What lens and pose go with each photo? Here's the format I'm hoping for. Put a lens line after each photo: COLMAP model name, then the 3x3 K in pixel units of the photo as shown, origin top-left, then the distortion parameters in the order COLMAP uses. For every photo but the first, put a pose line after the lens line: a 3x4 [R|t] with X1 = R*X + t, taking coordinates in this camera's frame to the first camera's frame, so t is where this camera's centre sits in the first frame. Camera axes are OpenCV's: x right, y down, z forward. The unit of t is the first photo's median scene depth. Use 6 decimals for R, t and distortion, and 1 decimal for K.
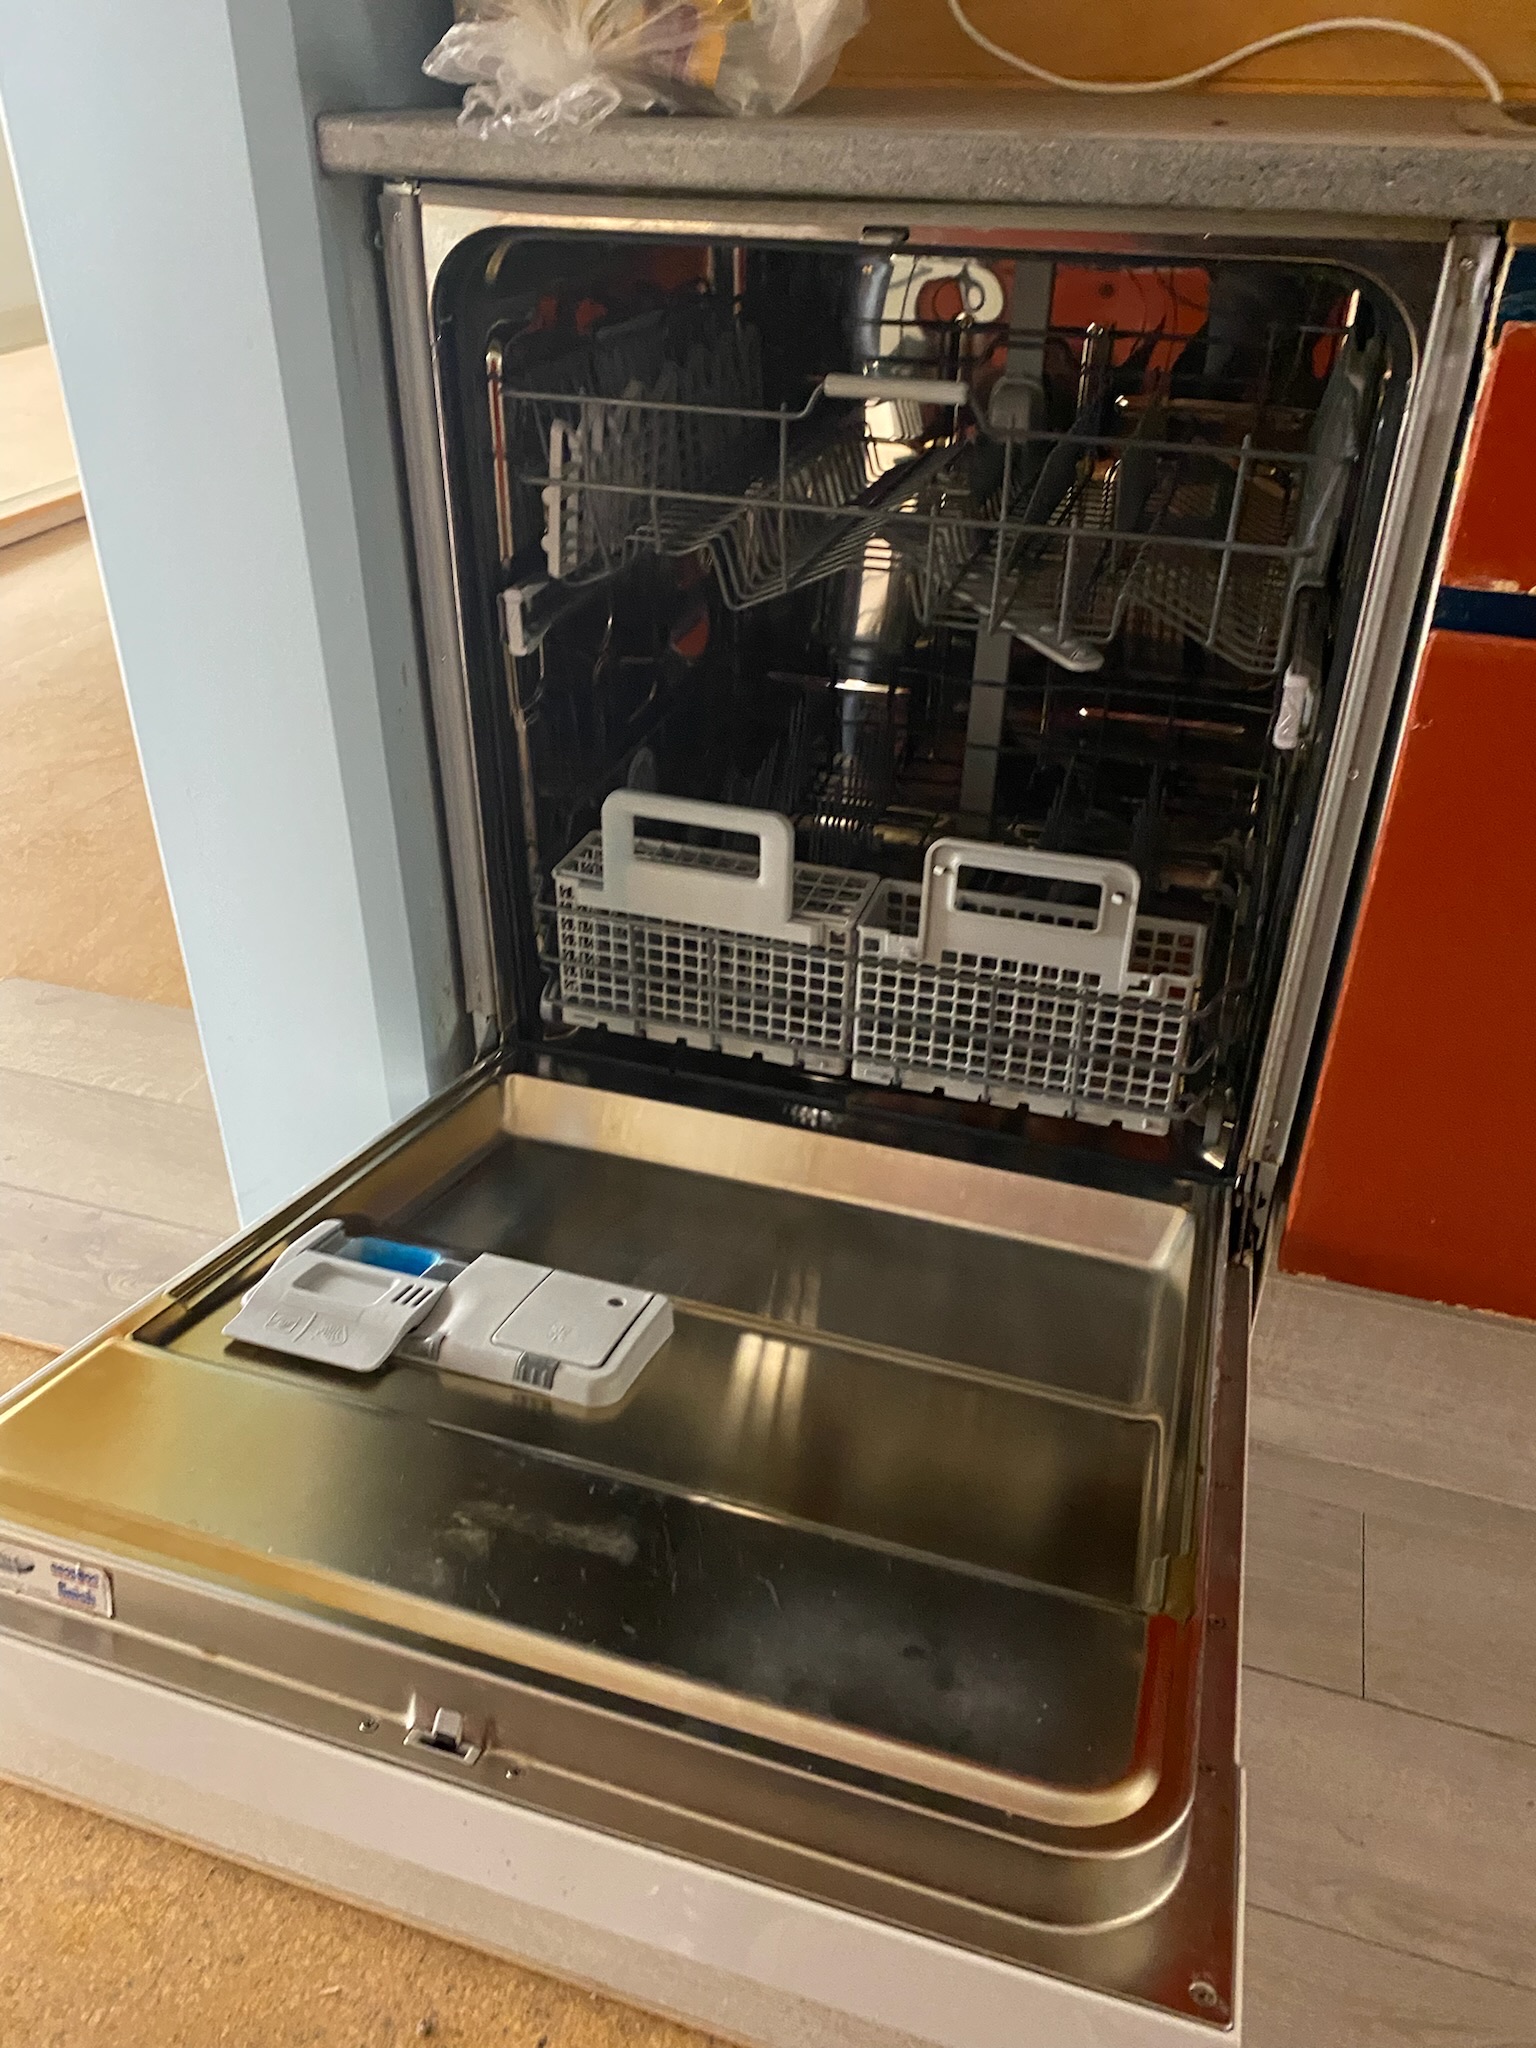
lens RADIAL K [[1543.5, 0, 750.7], [0, 1543.5, 1026.2], [0, 0, 1]] dist [0.012369, -0.020115]
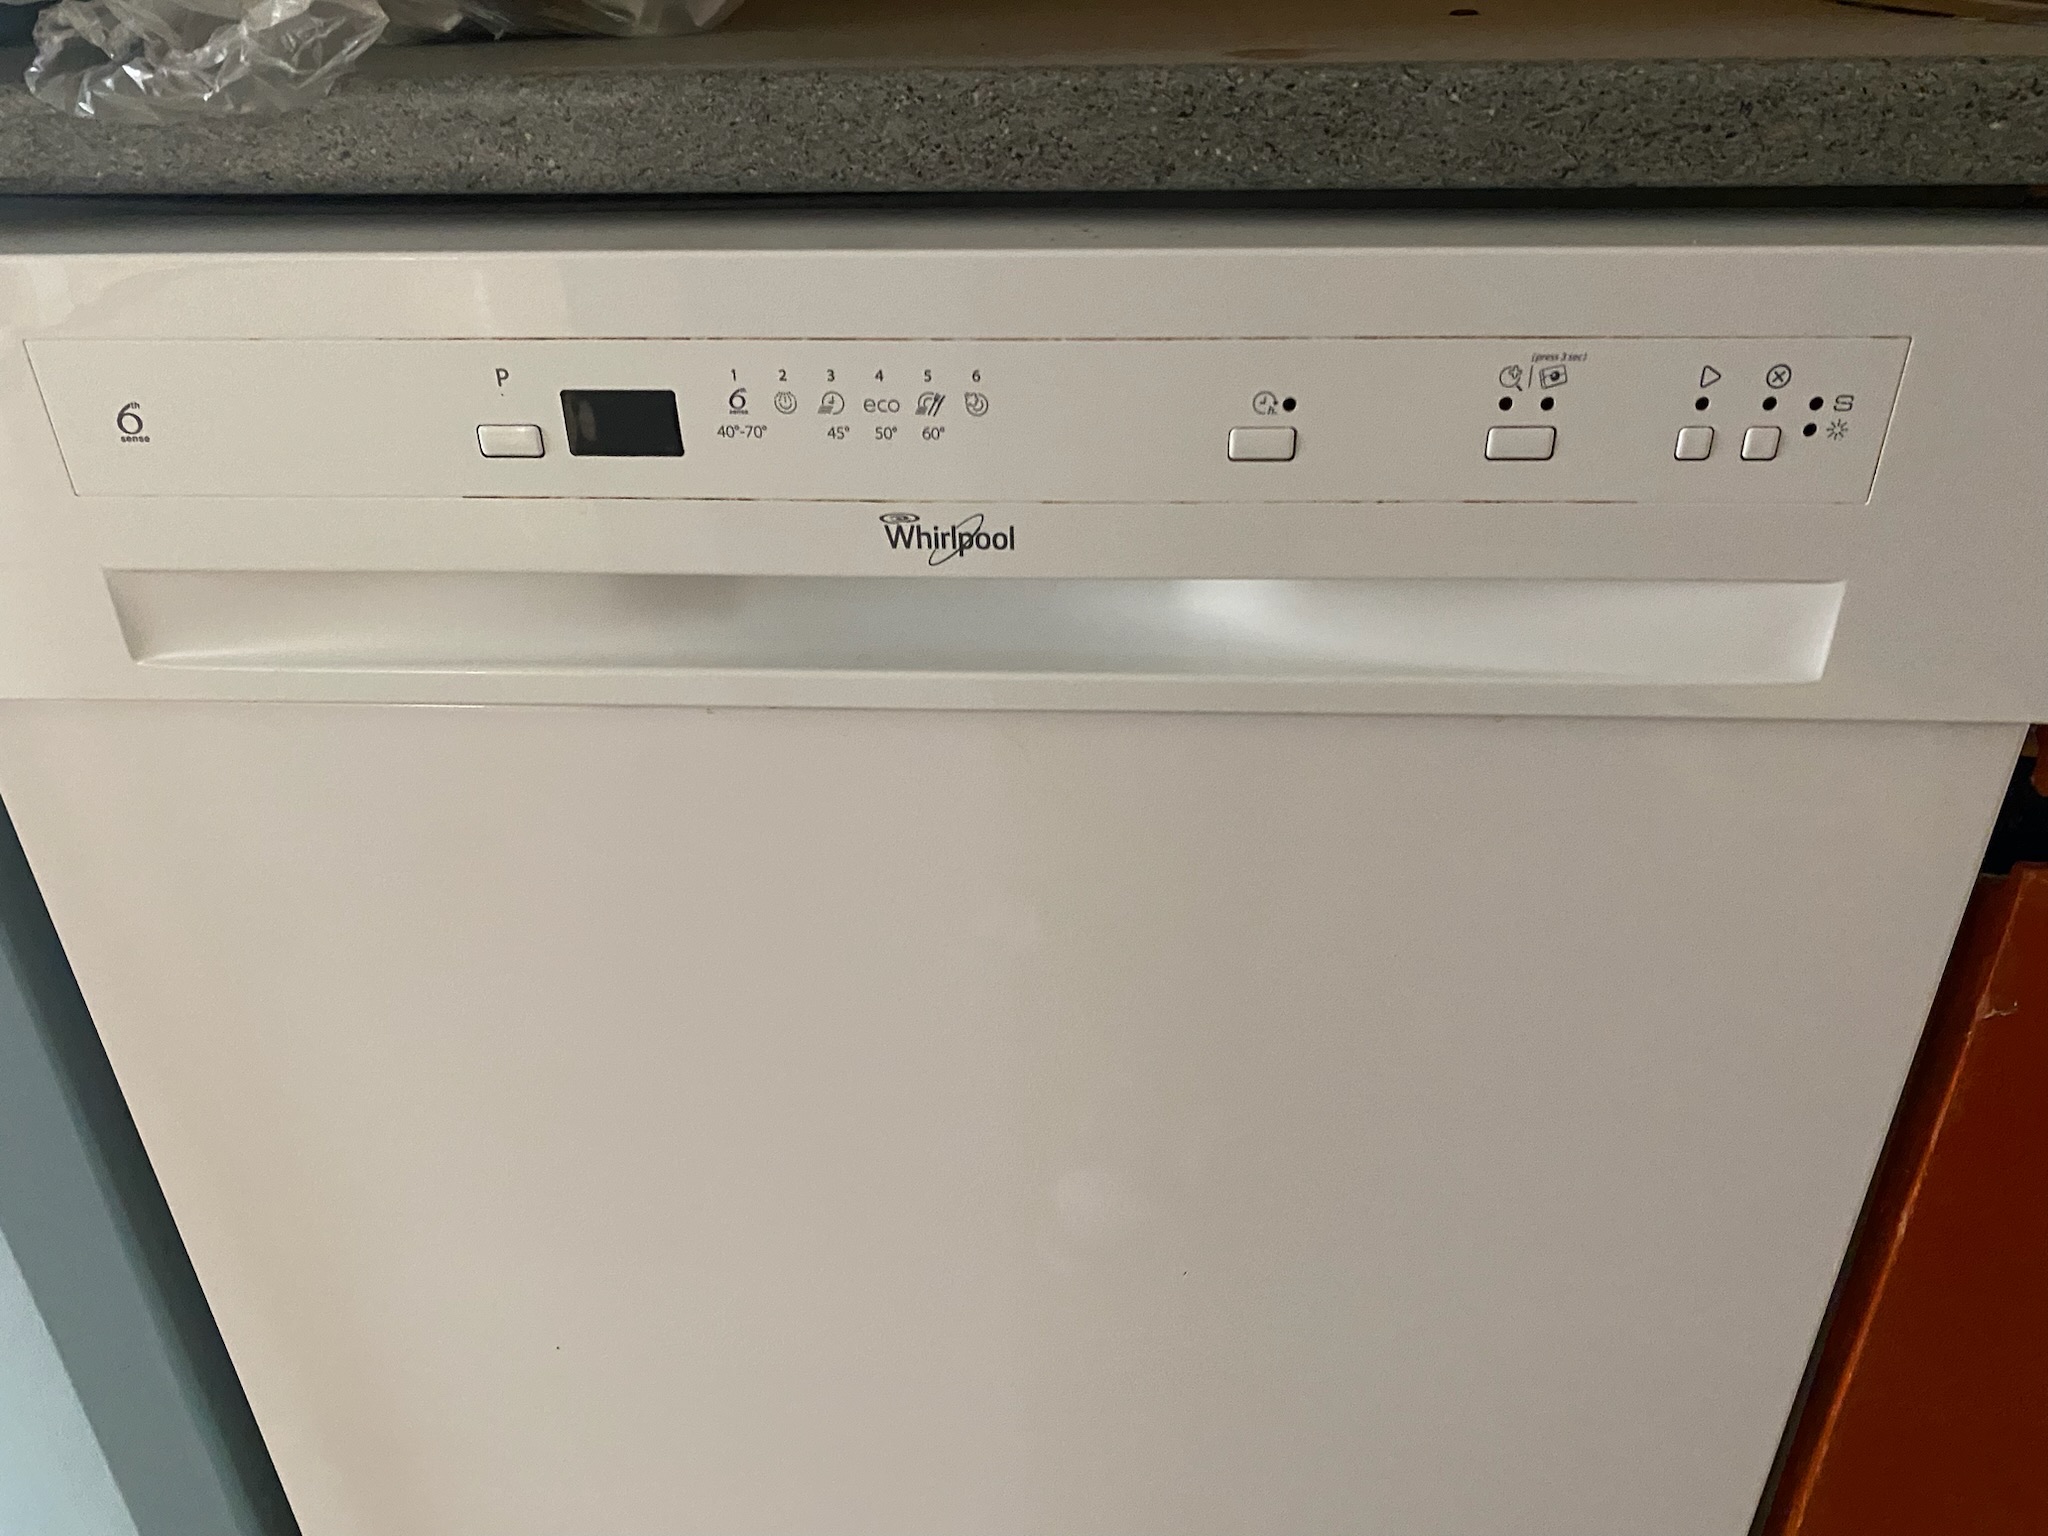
lens RADIAL K [[1543.5, 0, 1020.3], [0, 1543.5, 798.6], [0, 0, 1]] dist [0.012369, -0.020115]
pose [[0.966904, -0.146614, 0.208808, -0.030008], [0.157128, 0.986972, -0.034598, -0.313789], [-0.201015, 0.066262, 0.977344, 0.508854]]
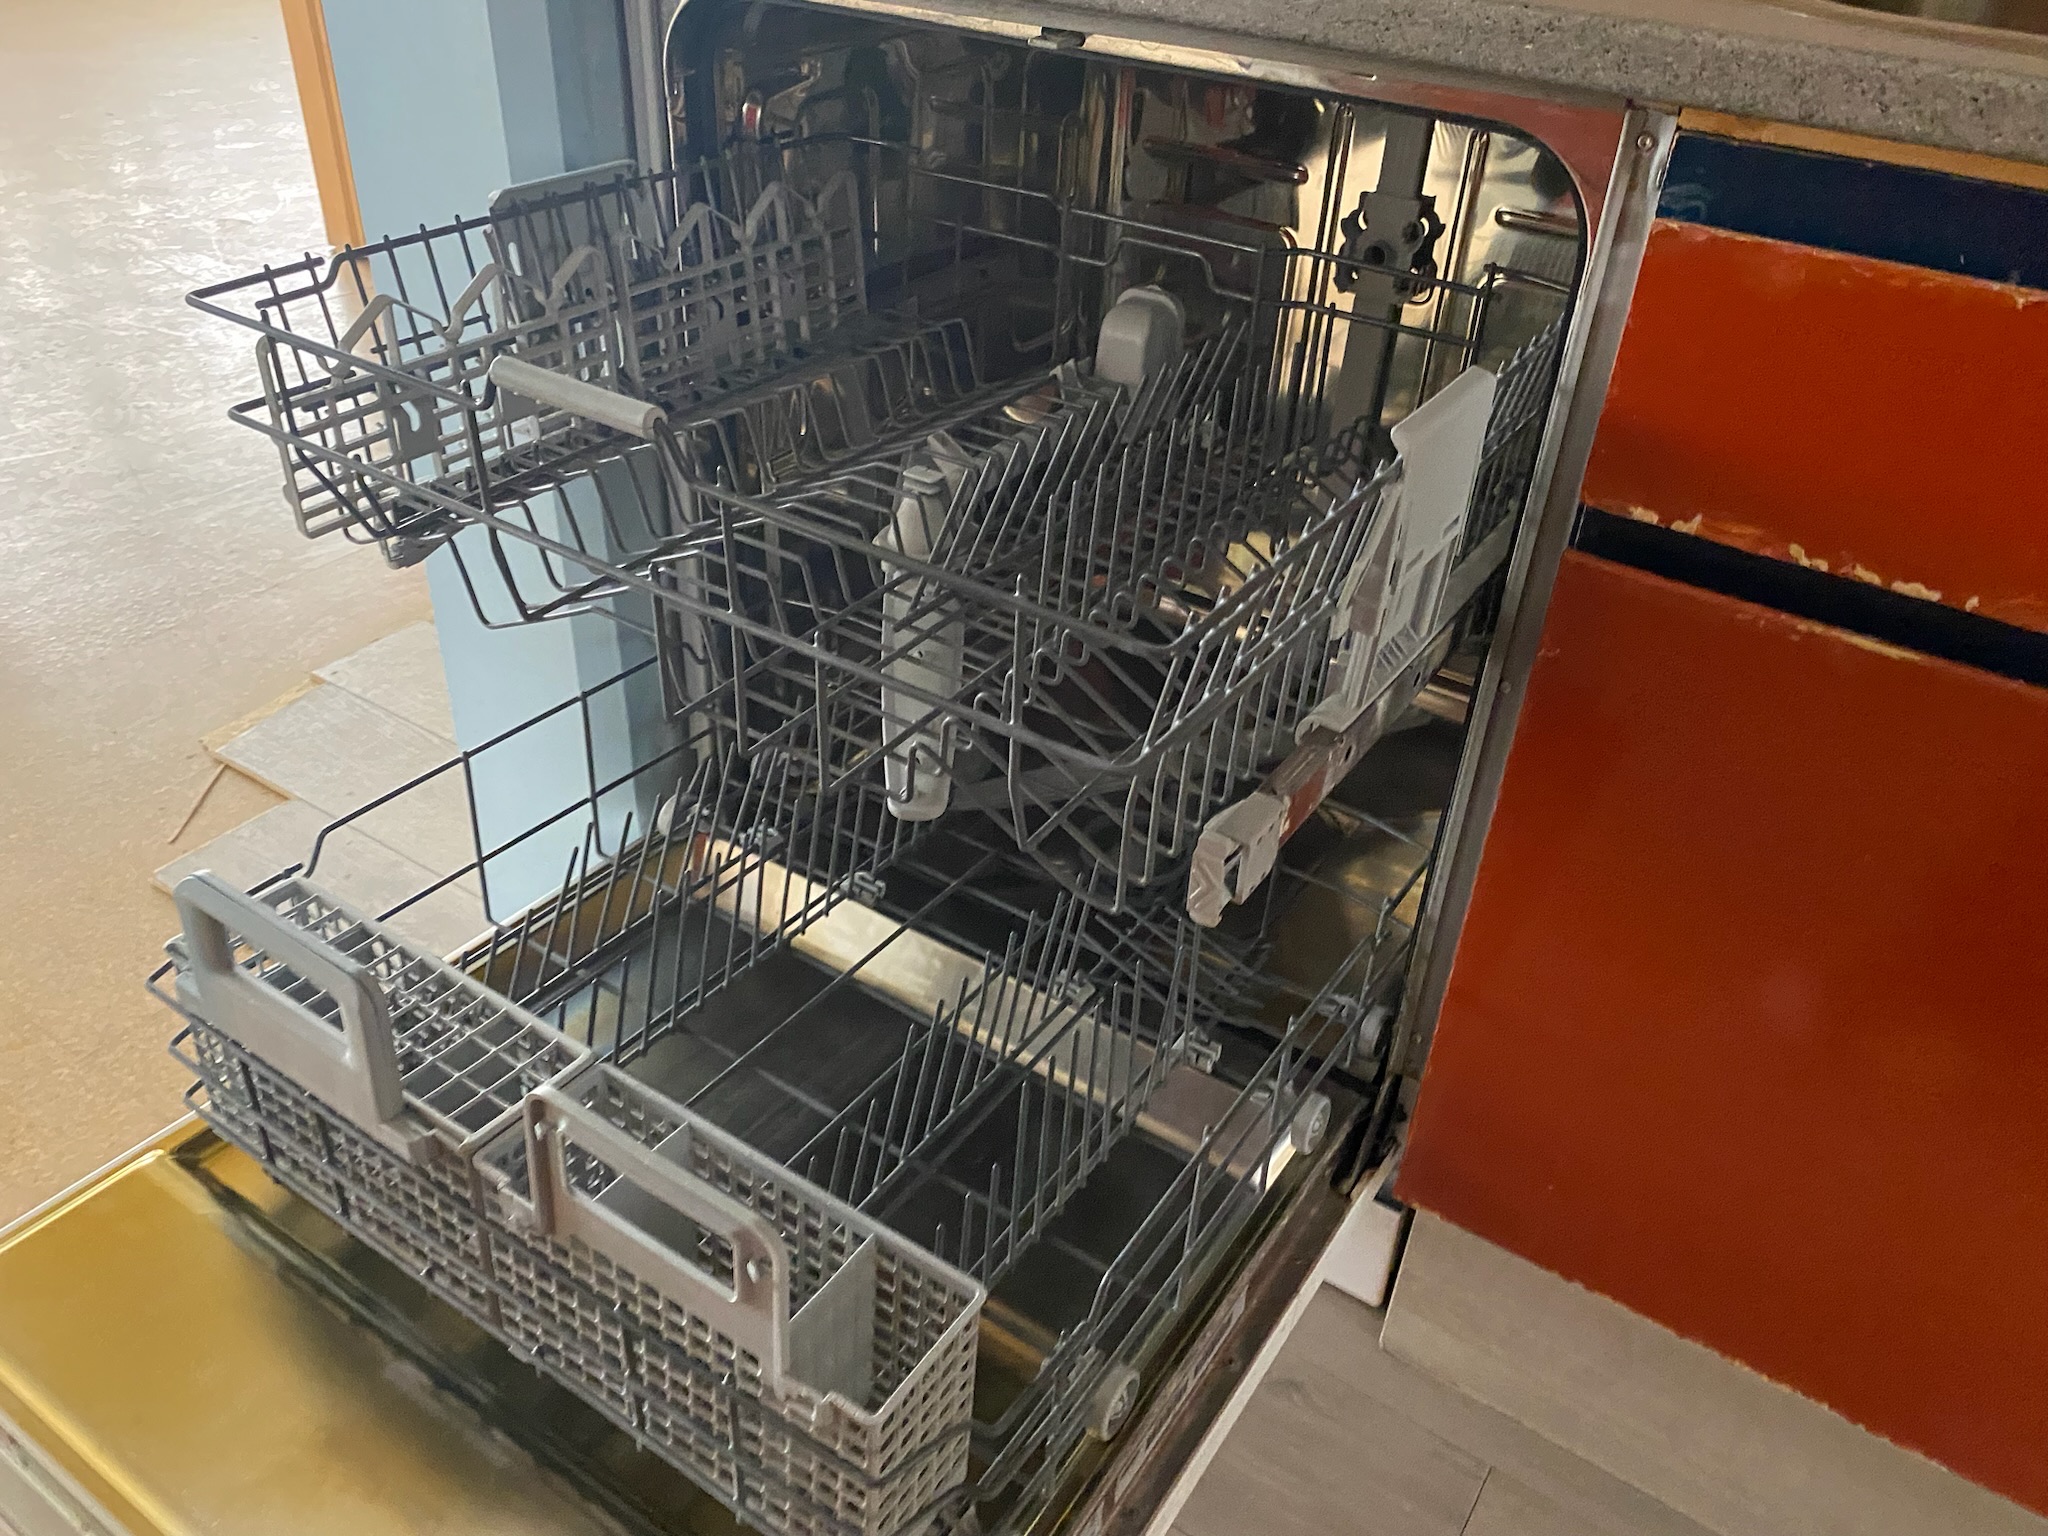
lens RADIAL K [[1548.2, 0, 1024.0], [0, 1548.2, 768.0], [0, 0, 1]] dist [-0.000583, 0.003339]
pose [[0.962934, 0.185665, -0.195669, 0.335963], [-0.180124, 0.982572, 0.045902, -0.117625], [0.200781, -0.008956, 0.979595, 0.074695]]
